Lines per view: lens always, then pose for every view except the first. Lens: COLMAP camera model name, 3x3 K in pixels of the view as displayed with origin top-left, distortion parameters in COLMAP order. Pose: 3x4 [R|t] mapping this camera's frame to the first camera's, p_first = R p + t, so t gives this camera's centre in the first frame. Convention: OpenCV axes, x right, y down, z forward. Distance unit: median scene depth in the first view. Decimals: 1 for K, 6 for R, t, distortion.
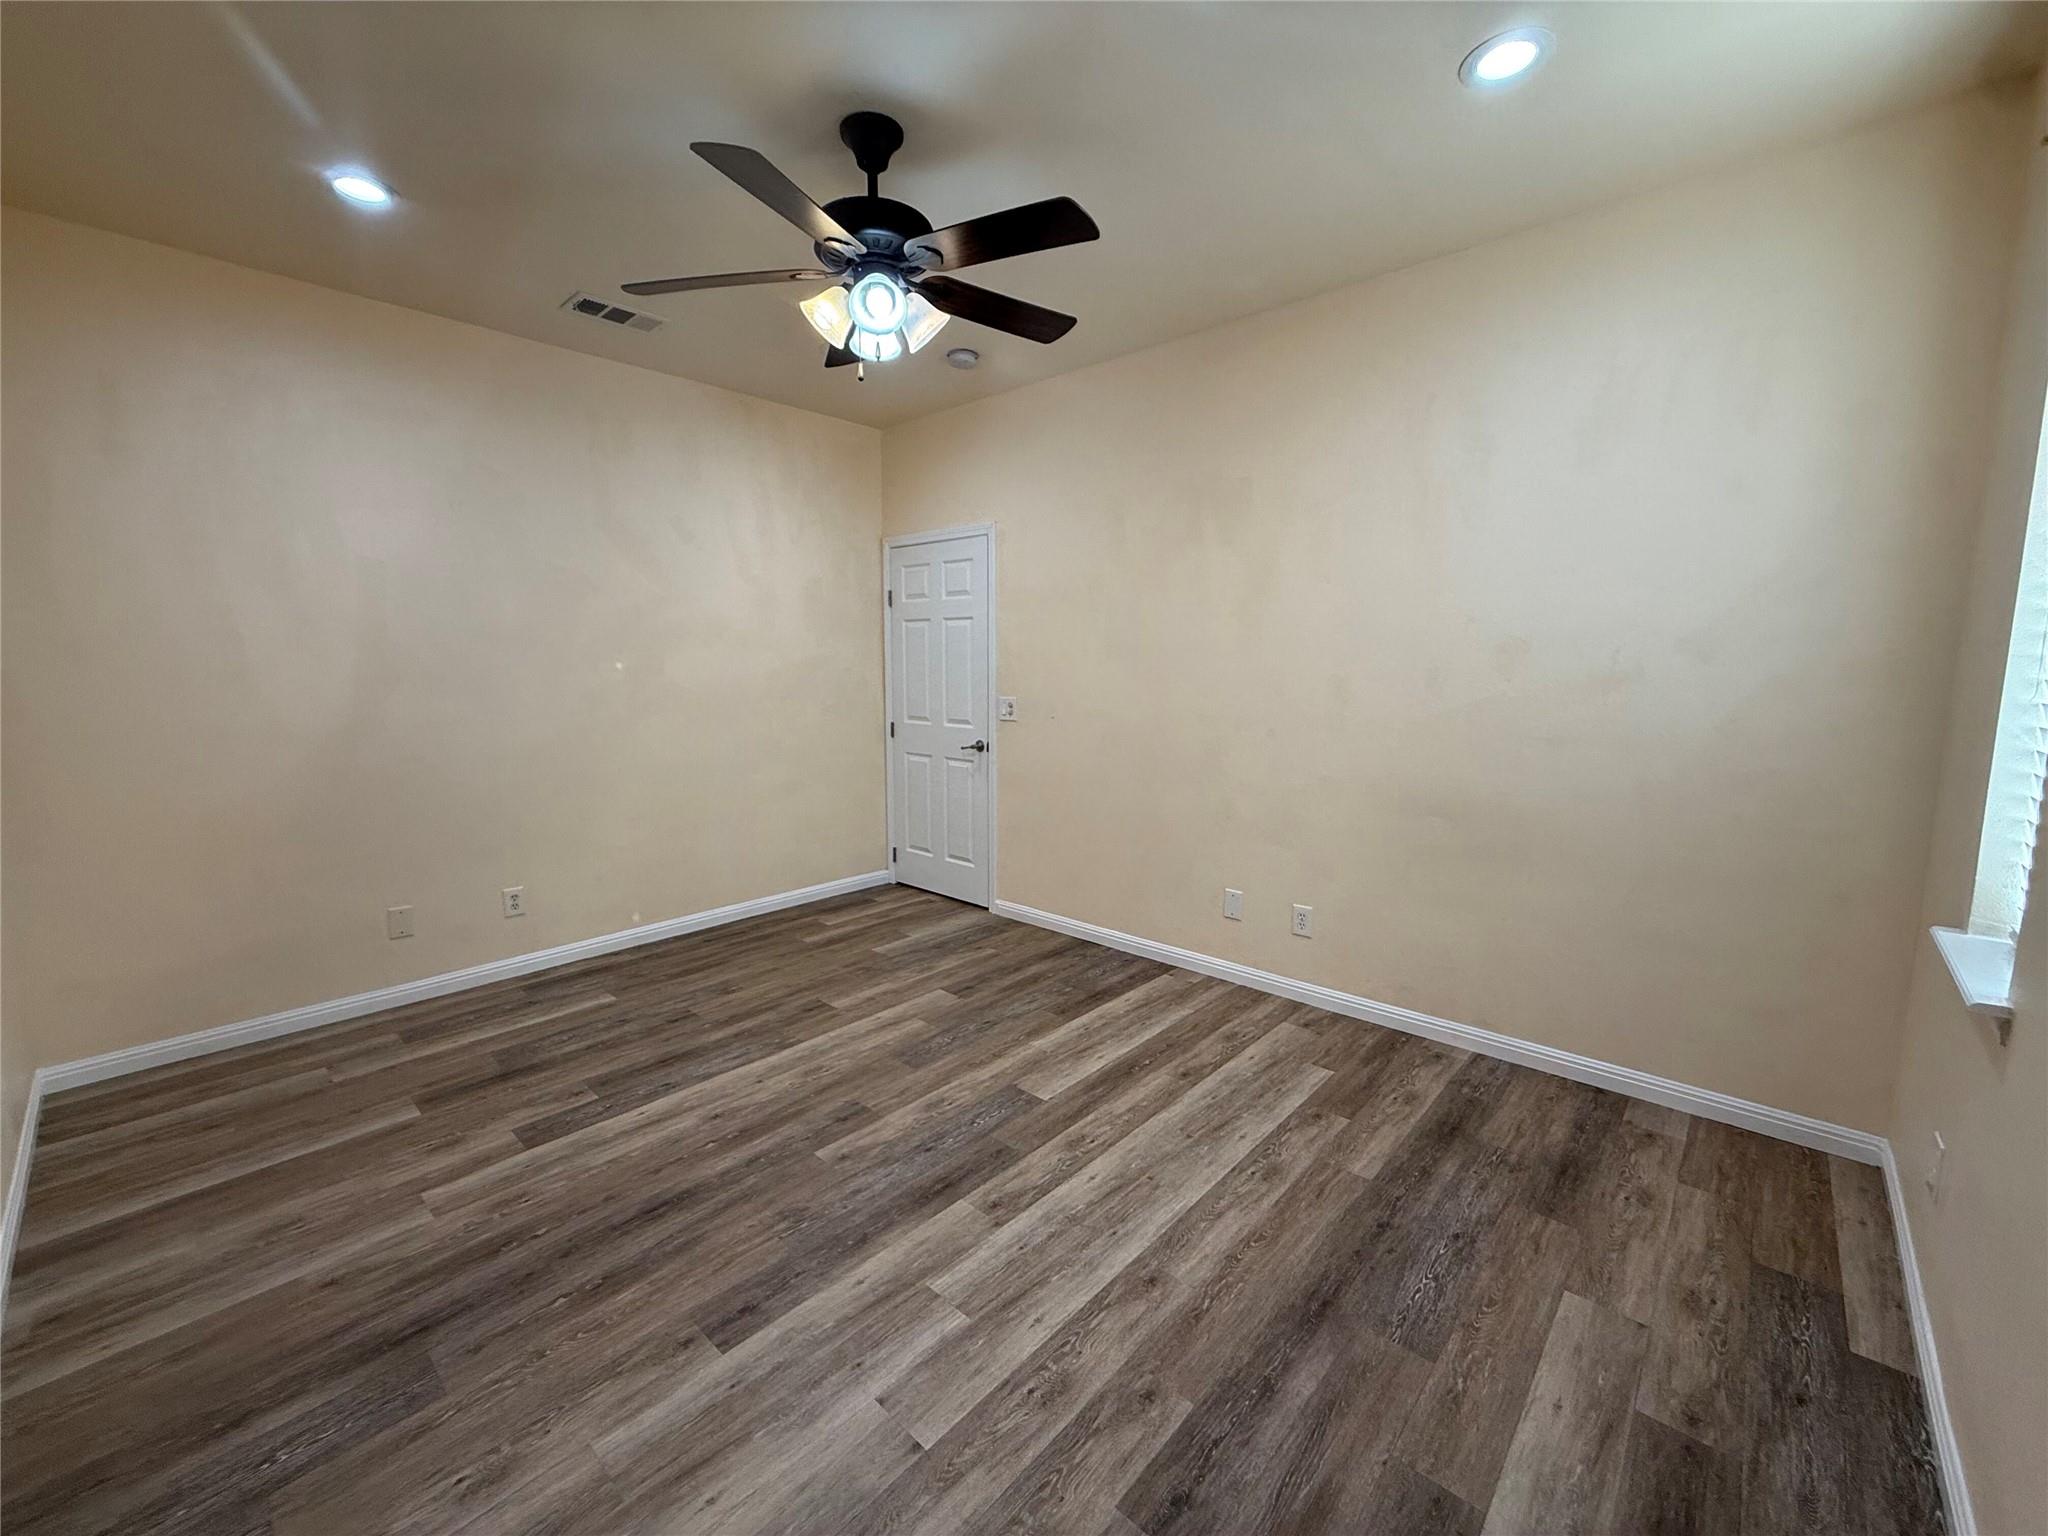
lens RADIAL K [[821.7, 0, 1020.9], [0, 821.7, 769.6], [0, 0, 1]] dist [-0.000731, 0.000491]
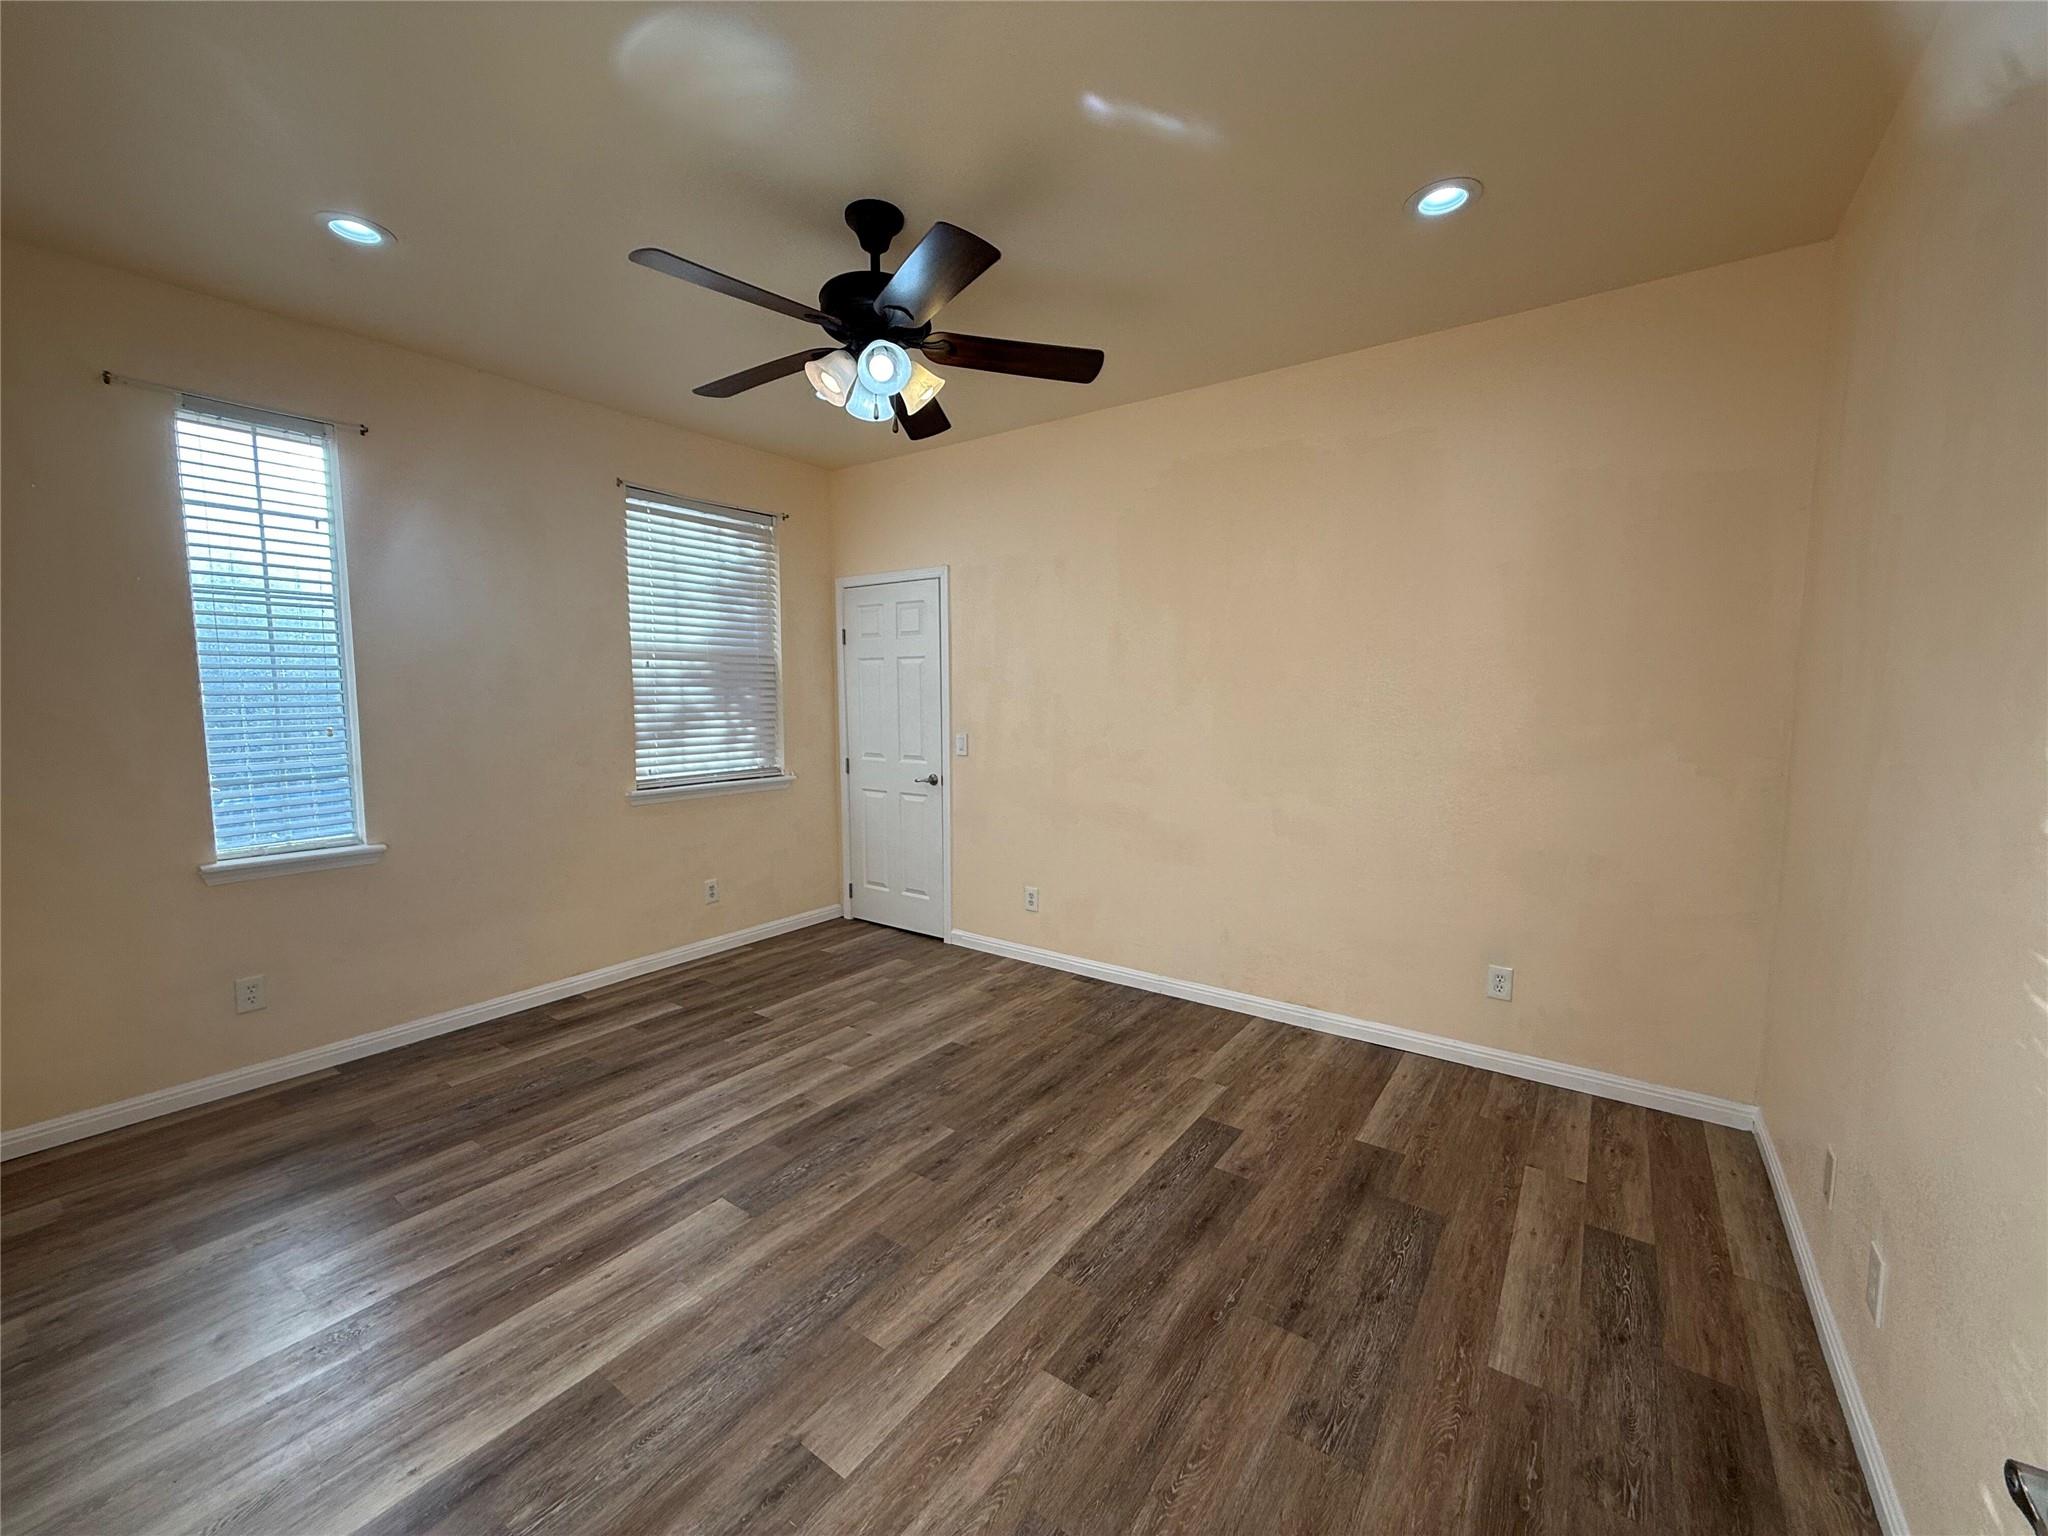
lens RADIAL K [[821.7, 0, 1025.8], [0, 821.7, 766.6], [0, 0, 1]] dist [-0.000731, 0.000491]
pose [[-0.992479, 0.013147, -0.121708, -0.210112], [-0.014298, 0.974963, 0.221908, -0.274630], [0.121578, 0.221979, -0.967442, 1.944412]]
